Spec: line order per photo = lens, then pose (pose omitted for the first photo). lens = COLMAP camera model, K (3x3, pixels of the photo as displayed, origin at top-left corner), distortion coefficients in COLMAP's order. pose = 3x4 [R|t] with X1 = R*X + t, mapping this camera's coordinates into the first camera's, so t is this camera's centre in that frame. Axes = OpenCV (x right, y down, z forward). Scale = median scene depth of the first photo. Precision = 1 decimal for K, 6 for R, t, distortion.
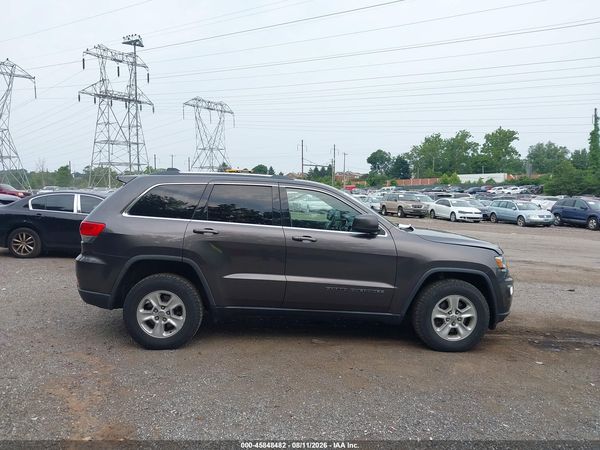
lens RADIAL K [[479.6, 0, 287.8], [0, 479.6, 224.0], [0, 0, 1]] dist [-0.004698, 0.003527]
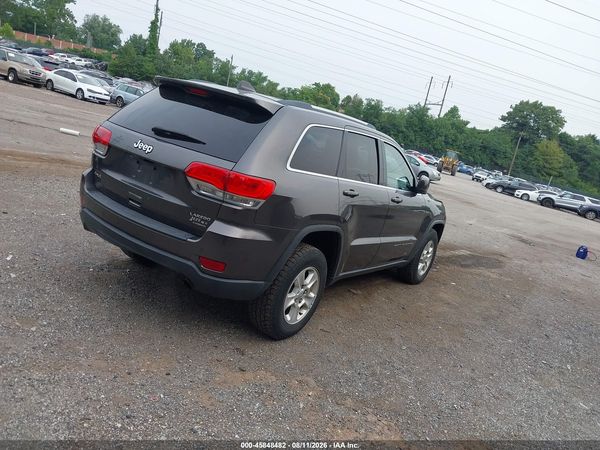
lens RADIAL K [[479.6, 0, 287.8], [0, 479.6, 224.0], [0, 0, 1]] dist [-0.004698, 0.003527]
pose [[0.599747, -0.050772, 0.798577, -0.150411], [-0.167317, 0.967967, 0.187200, -0.011741], [-0.782501, -0.245889, 0.572041, 0.100017]]
